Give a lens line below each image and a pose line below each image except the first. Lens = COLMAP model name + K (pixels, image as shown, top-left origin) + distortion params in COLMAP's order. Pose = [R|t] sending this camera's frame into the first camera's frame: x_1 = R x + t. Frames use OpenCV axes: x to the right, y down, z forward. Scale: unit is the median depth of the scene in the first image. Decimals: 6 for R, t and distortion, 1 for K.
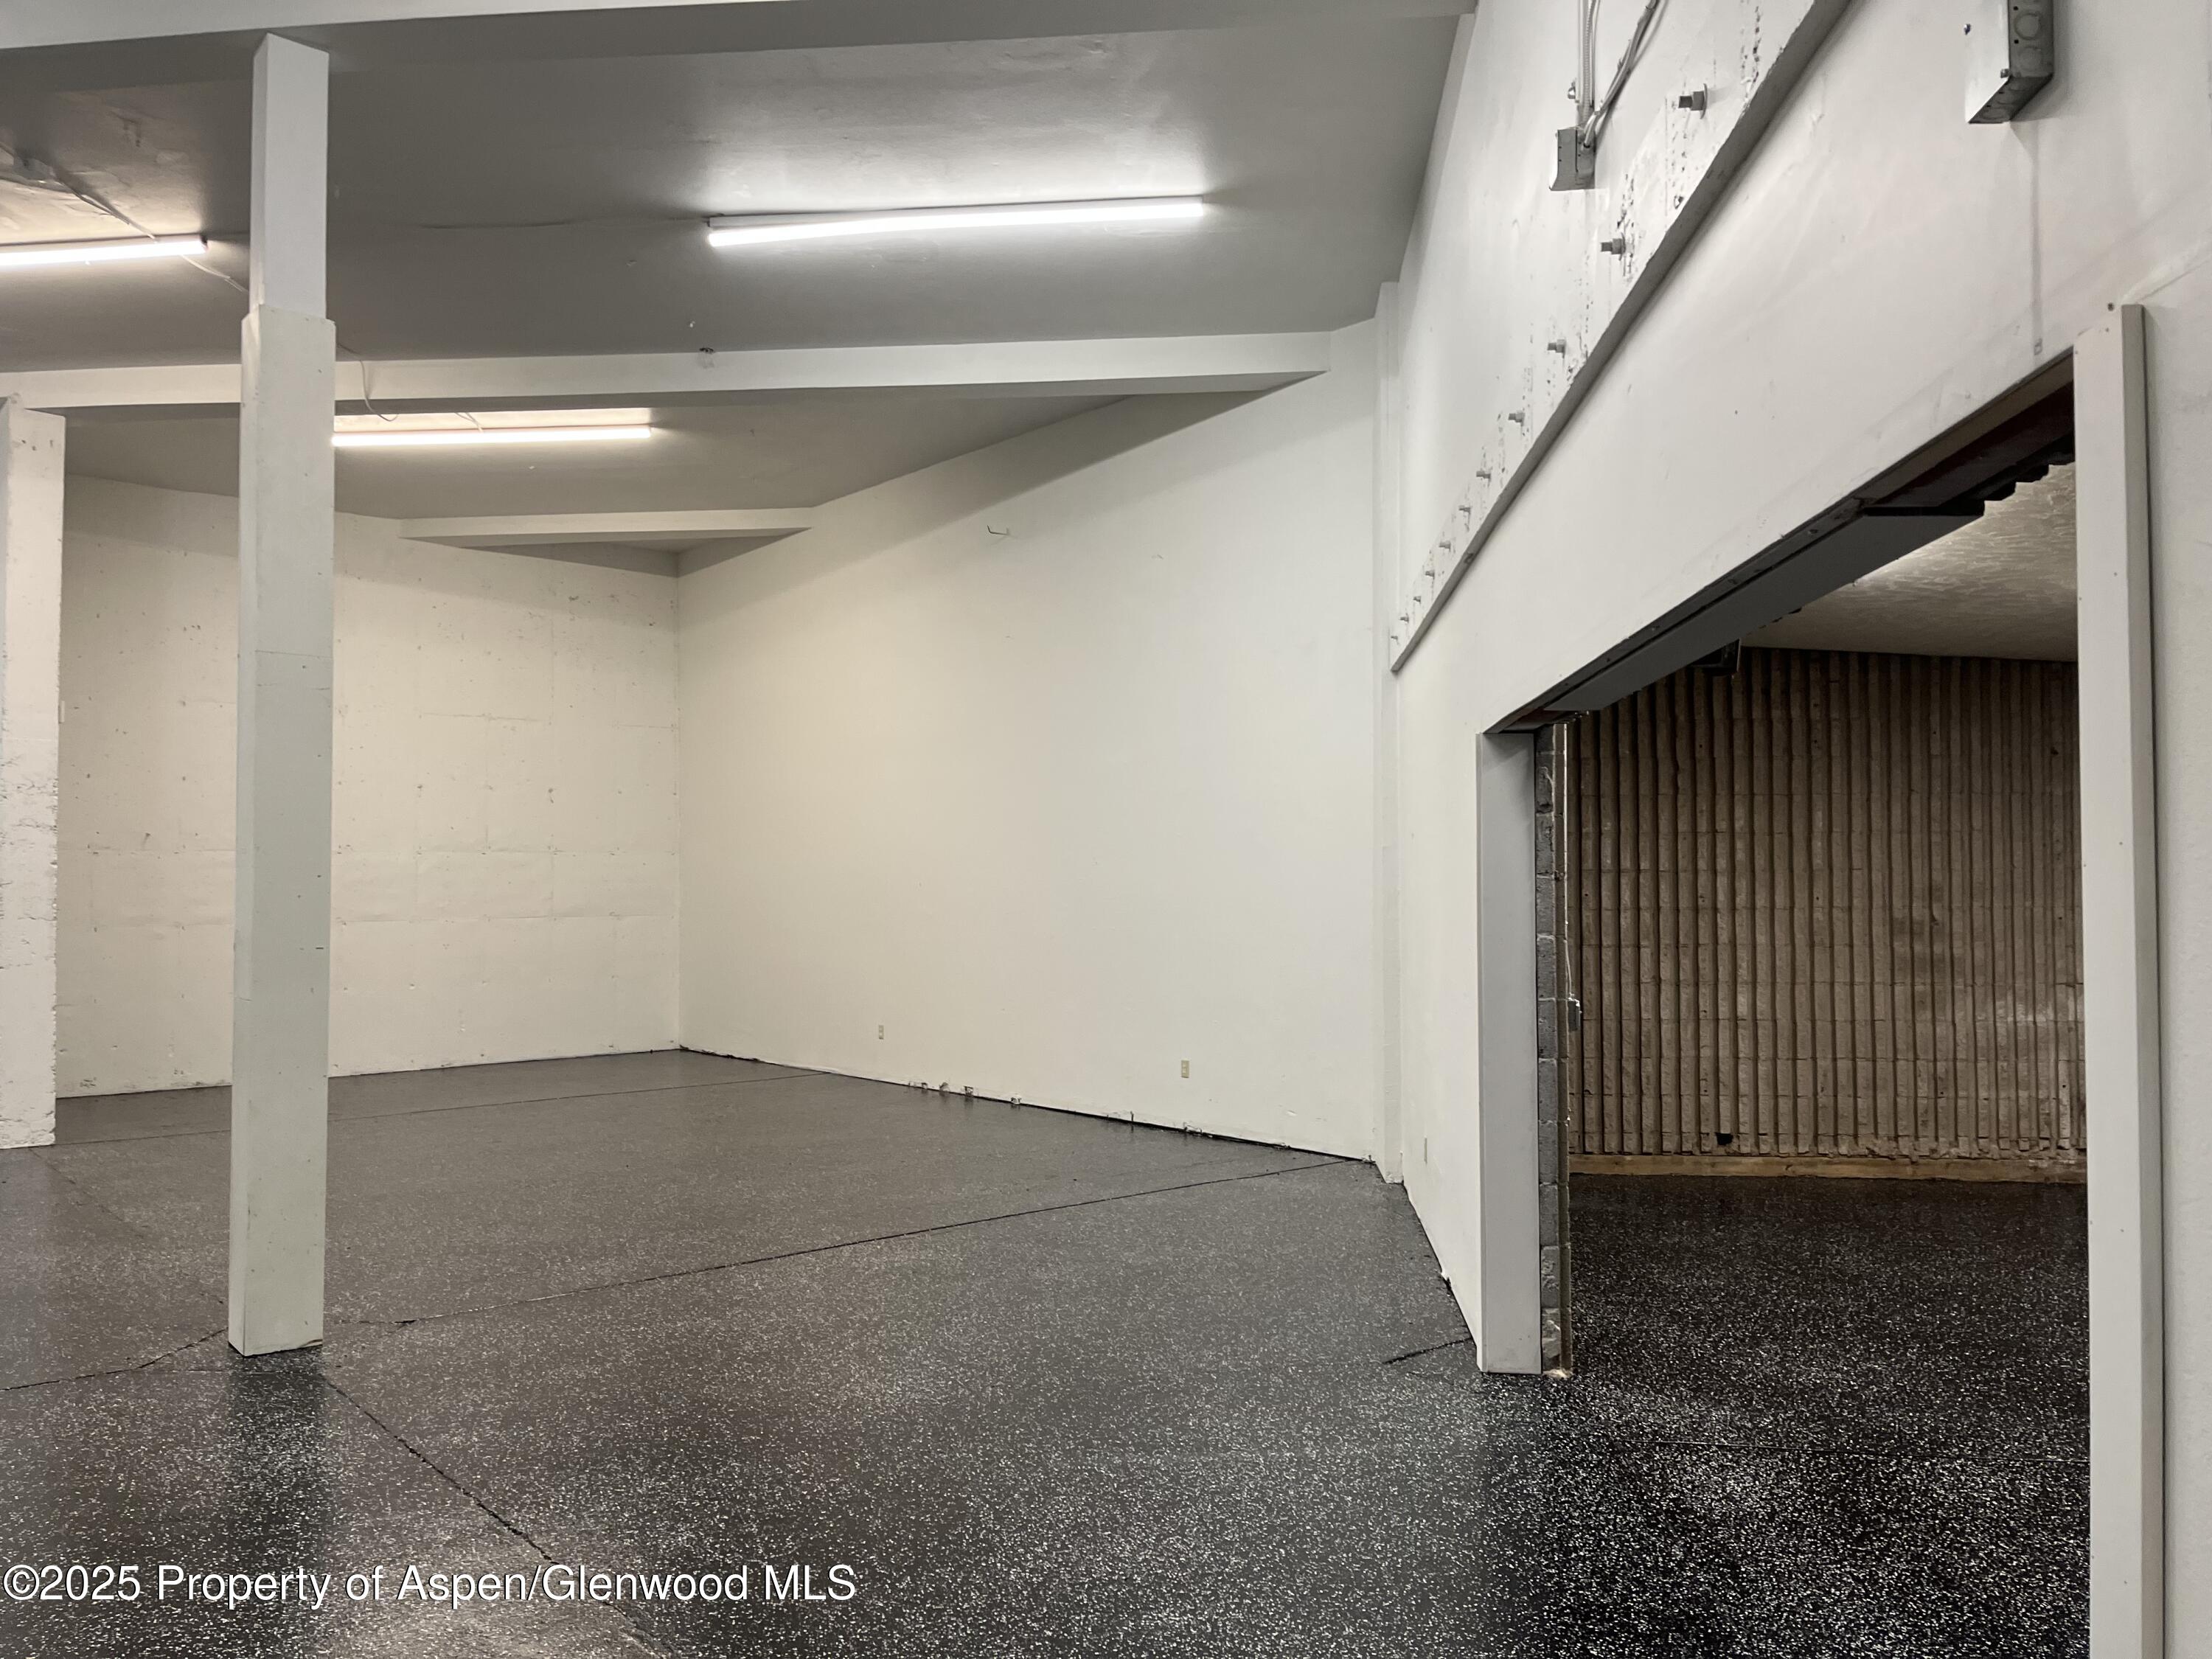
lens RADIAL K [[1671.7, 0, 1113.6], [0, 1671.7, 829.0], [0, 0, 1]] dist [0.079675, -0.106412]
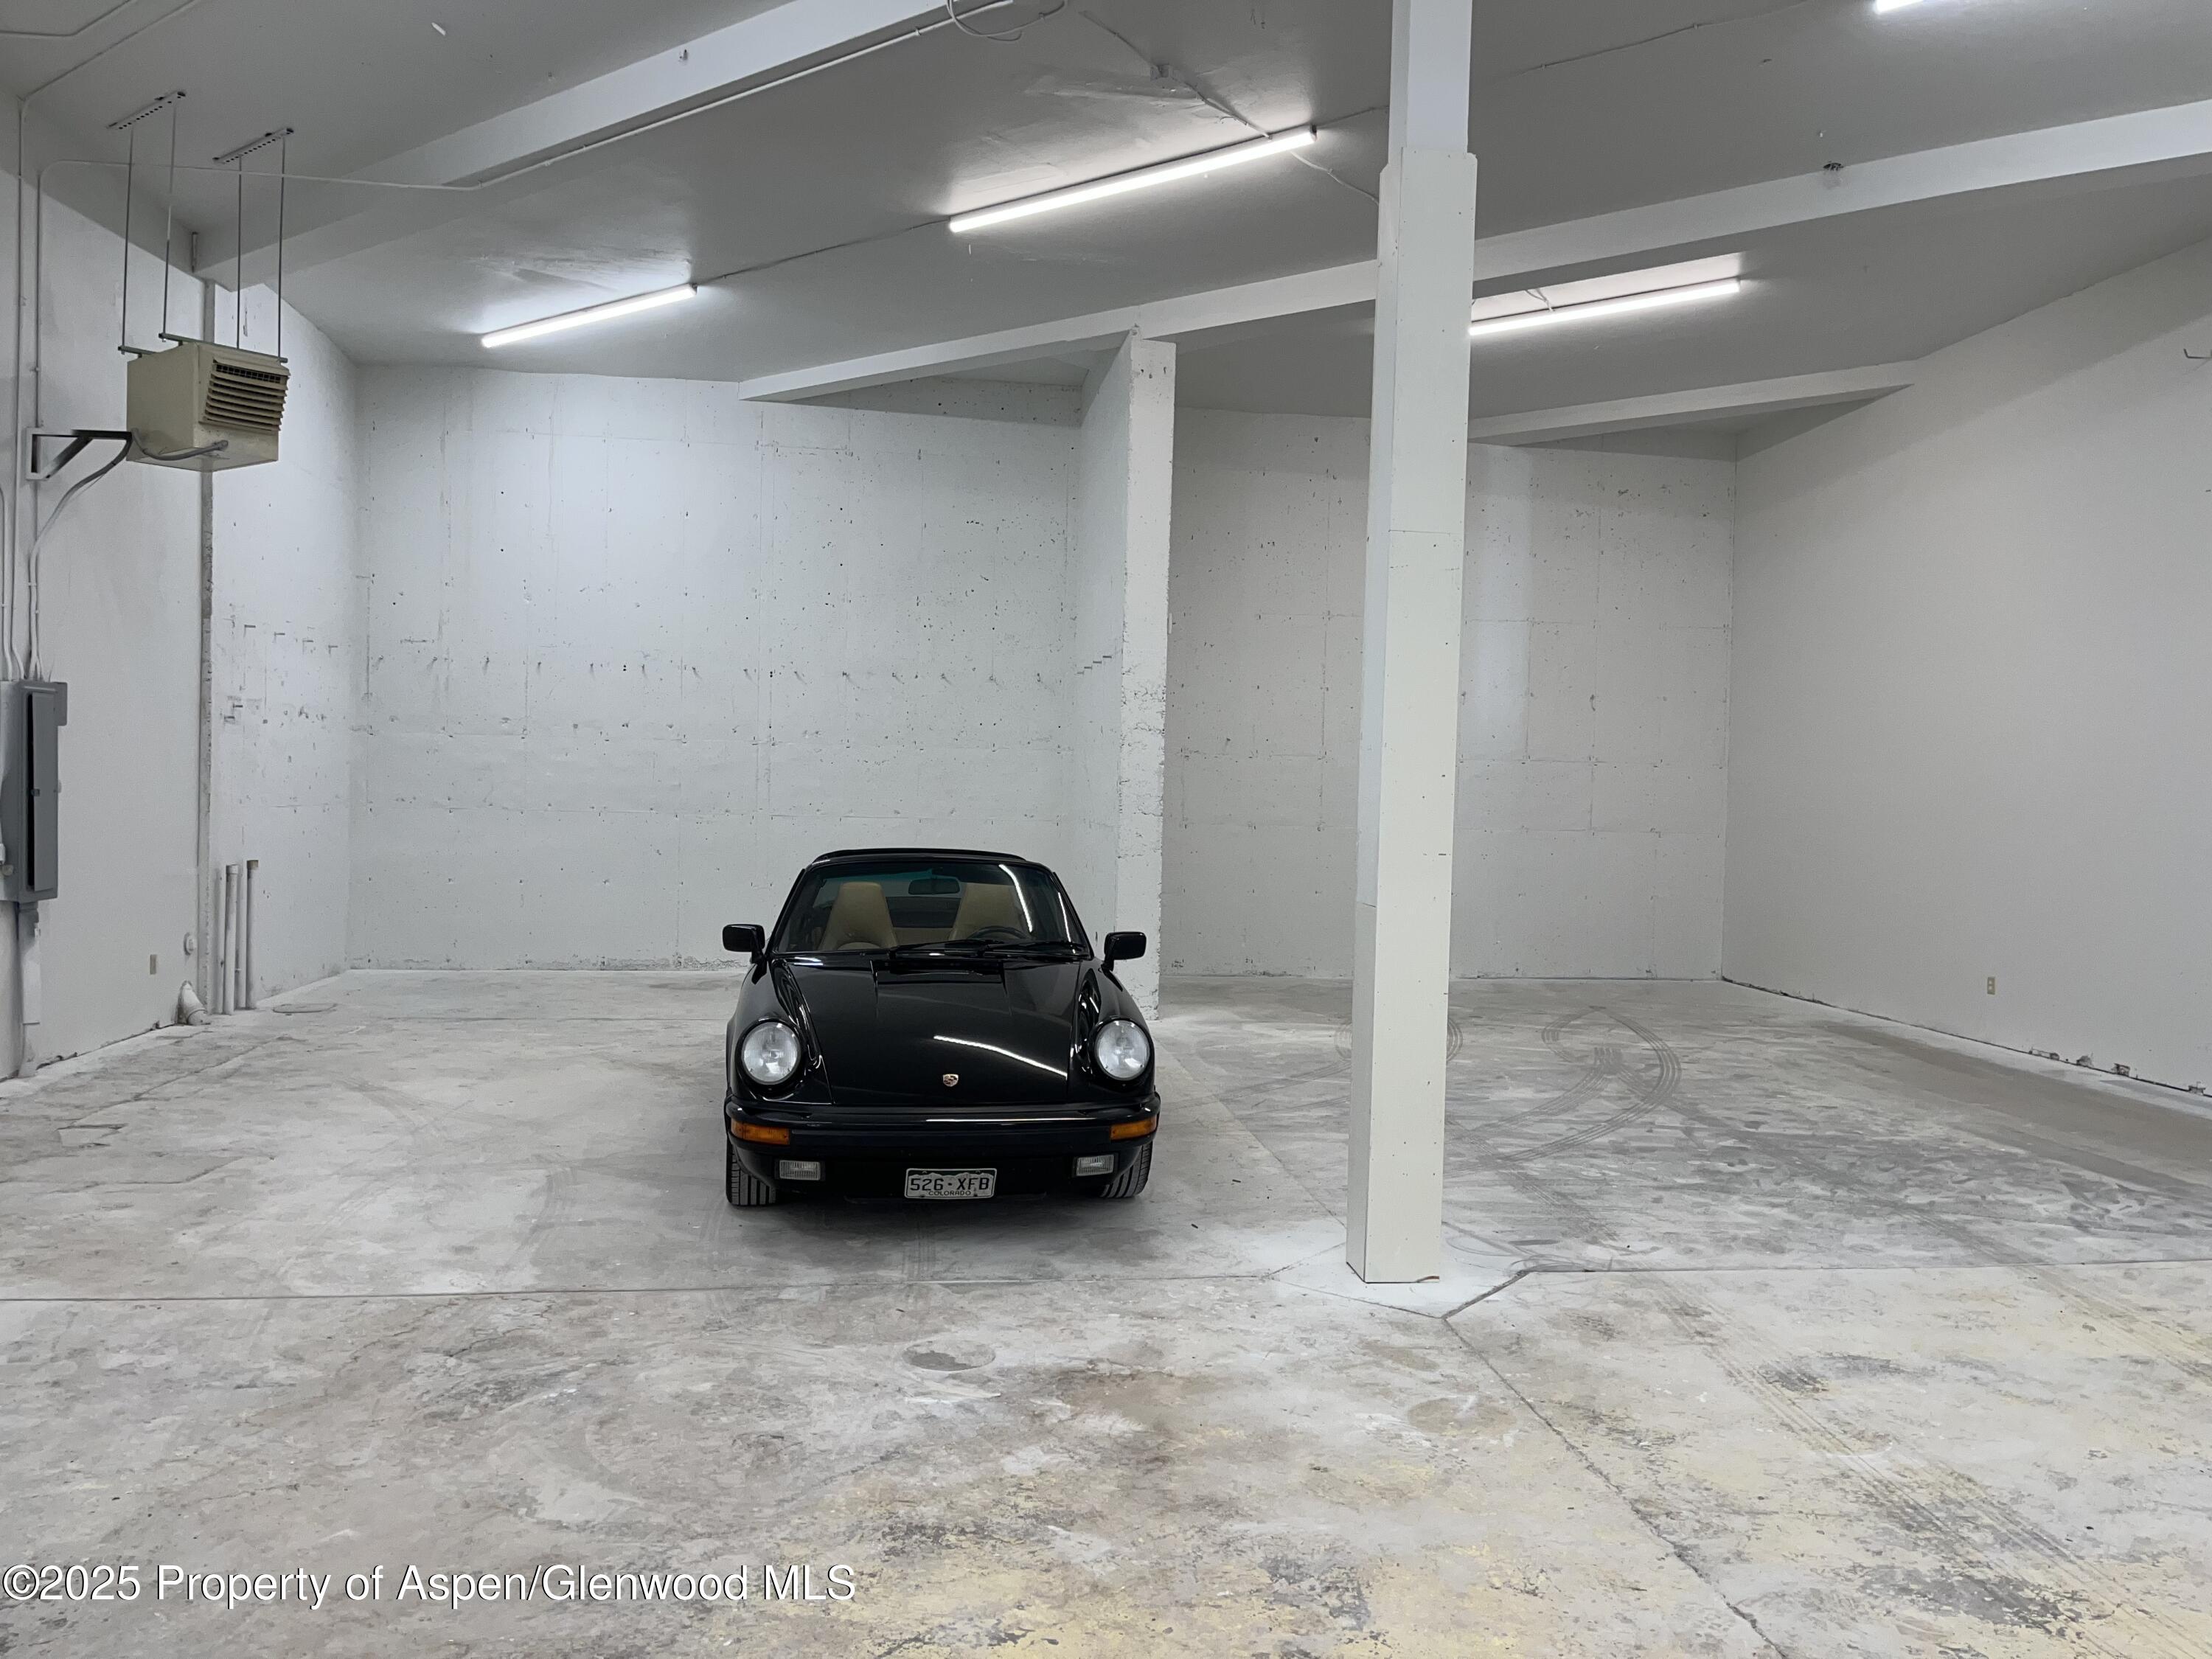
lens RADIAL K [[1673.2, 0, 1108.0], [0, 1673.2, 826.2], [0, 0, 1]] dist [0.083029, -0.115805]
pose [[0.841907, 0.037946, -0.538286, -0.101034], [-0.012293, 0.998614, 0.051170, 0.007692], [0.539482, -0.036463, 0.841207, 0.104756]]
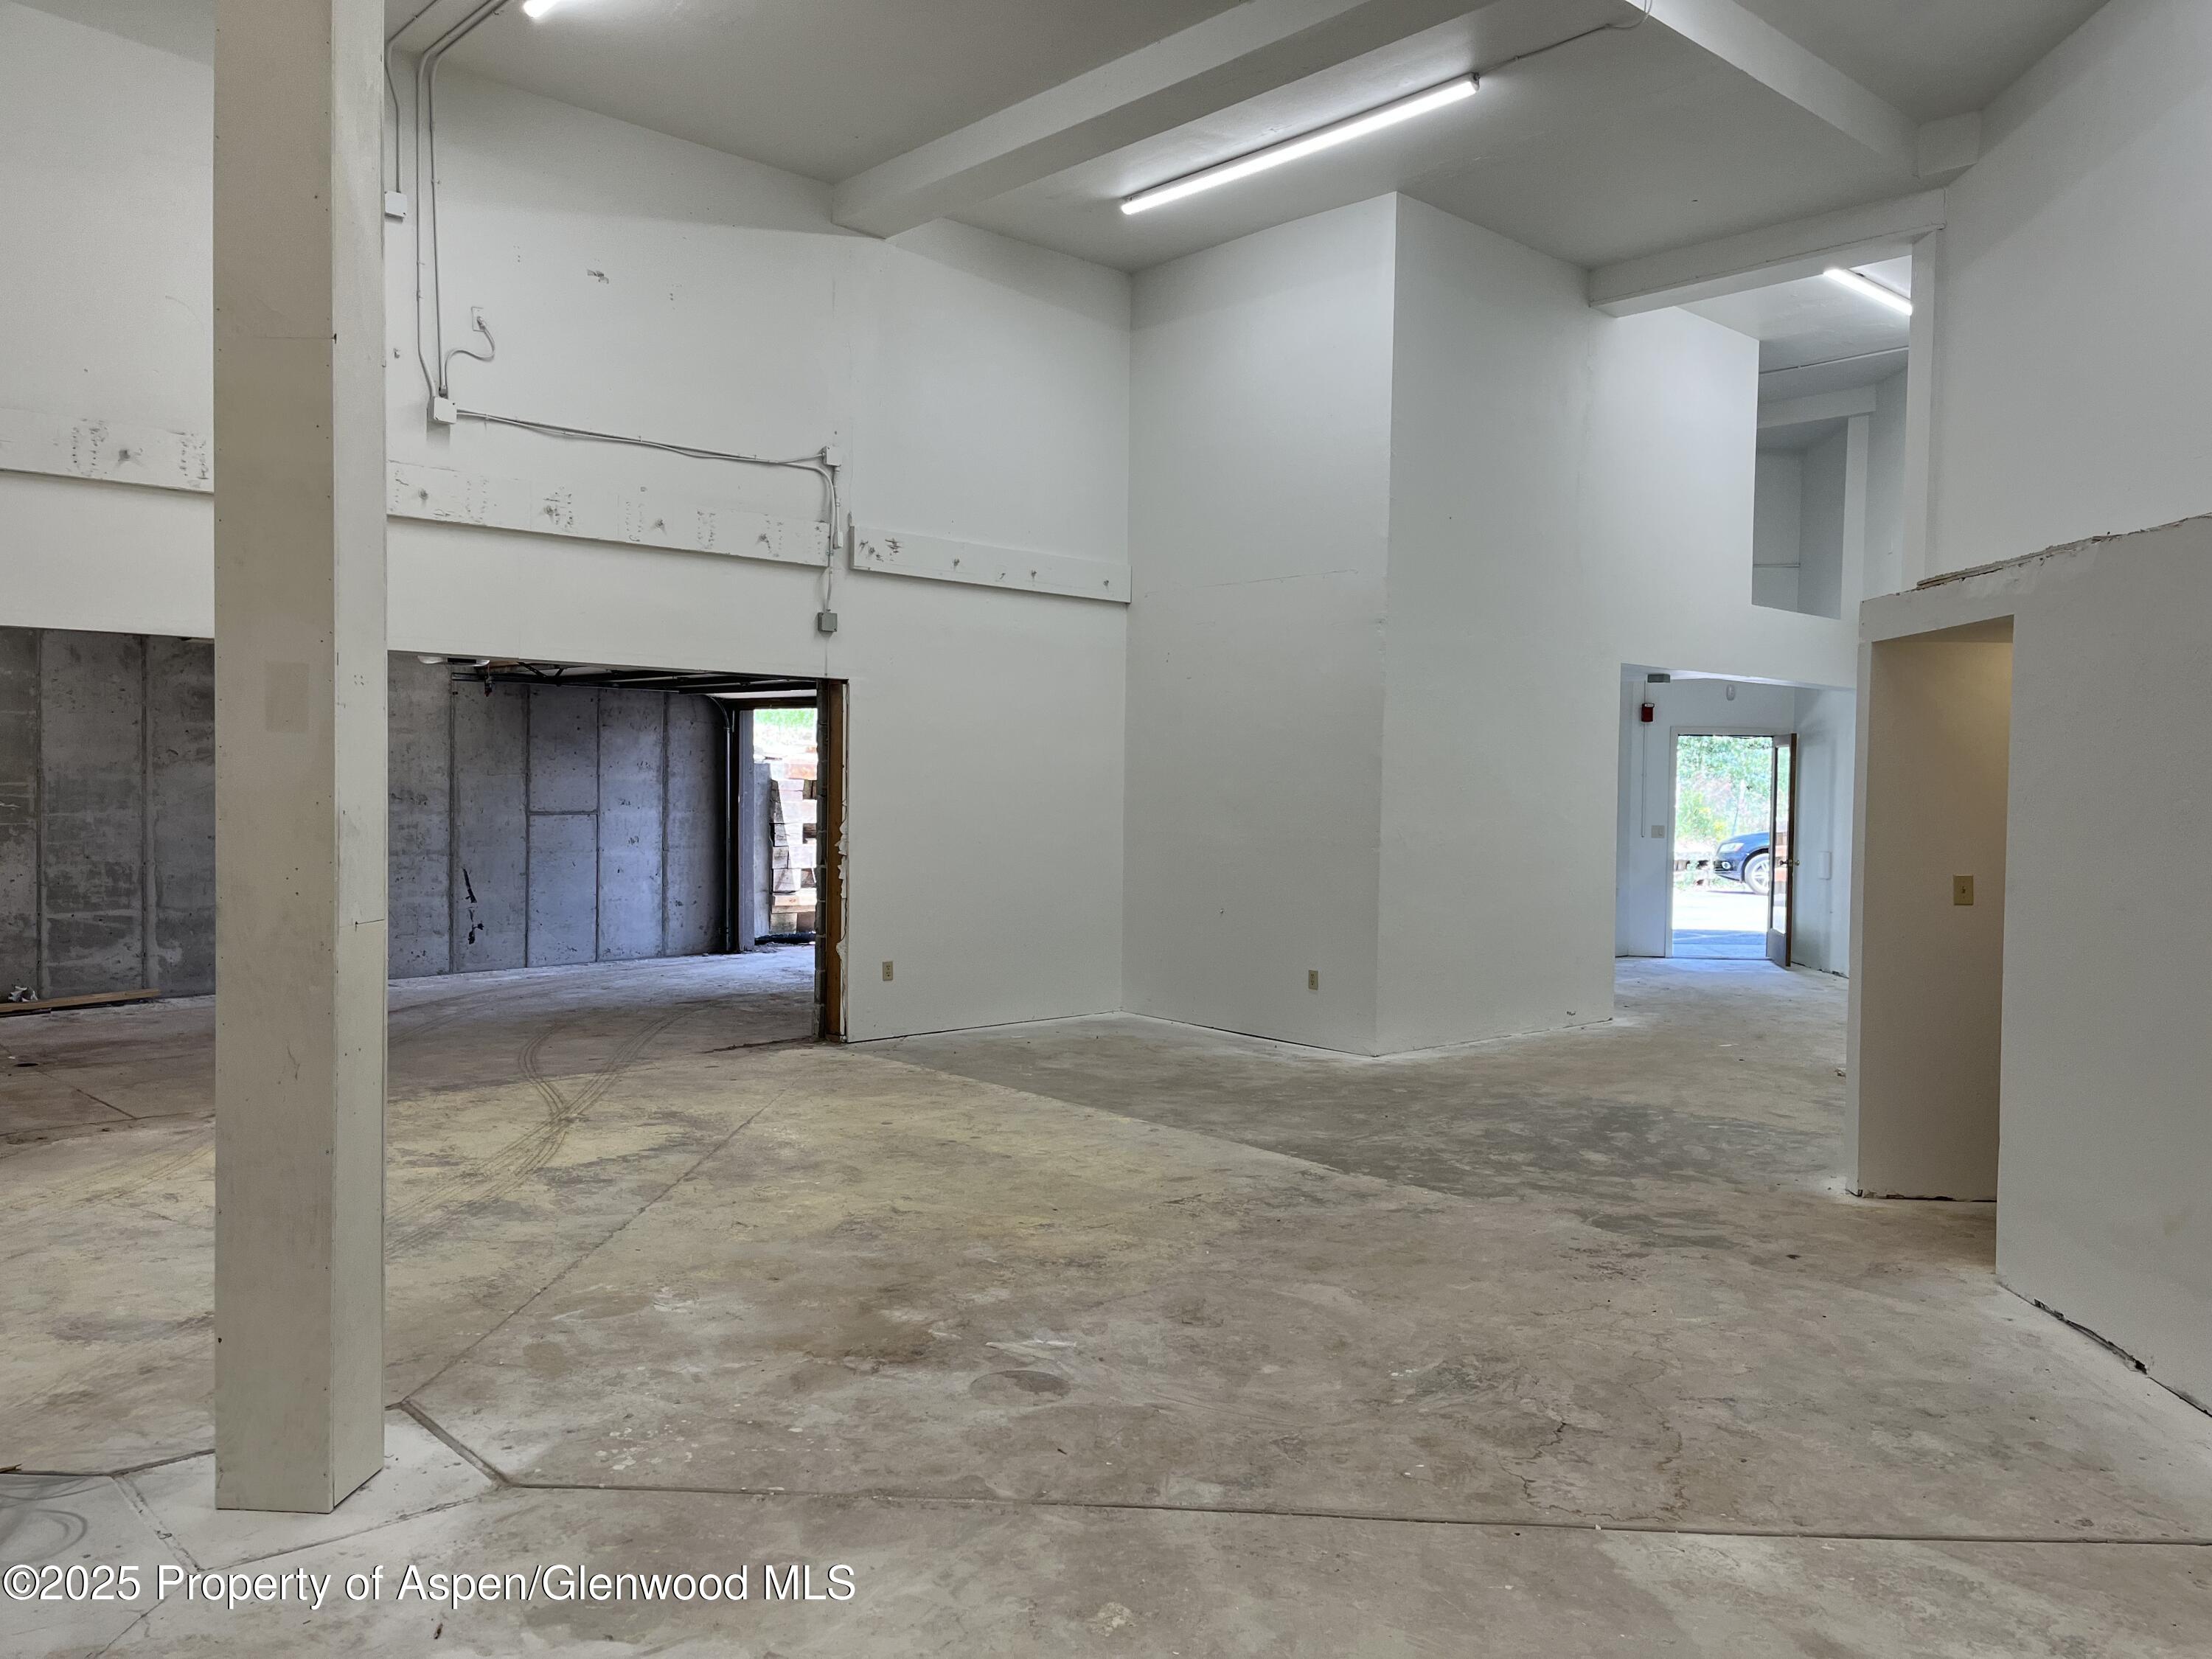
lens RADIAL K [[1674.7, 0, 1101.8], [0, 1674.7, 826.8], [0, 0, 1]] dist [0.077630, -0.099496]
pose [[-0.739084, -0.024069, 0.673183, -0.855460], [-0.031556, 0.999501, 0.001091, 0.042544], [-0.672874, -0.020437, -0.739475, 0.970815]]
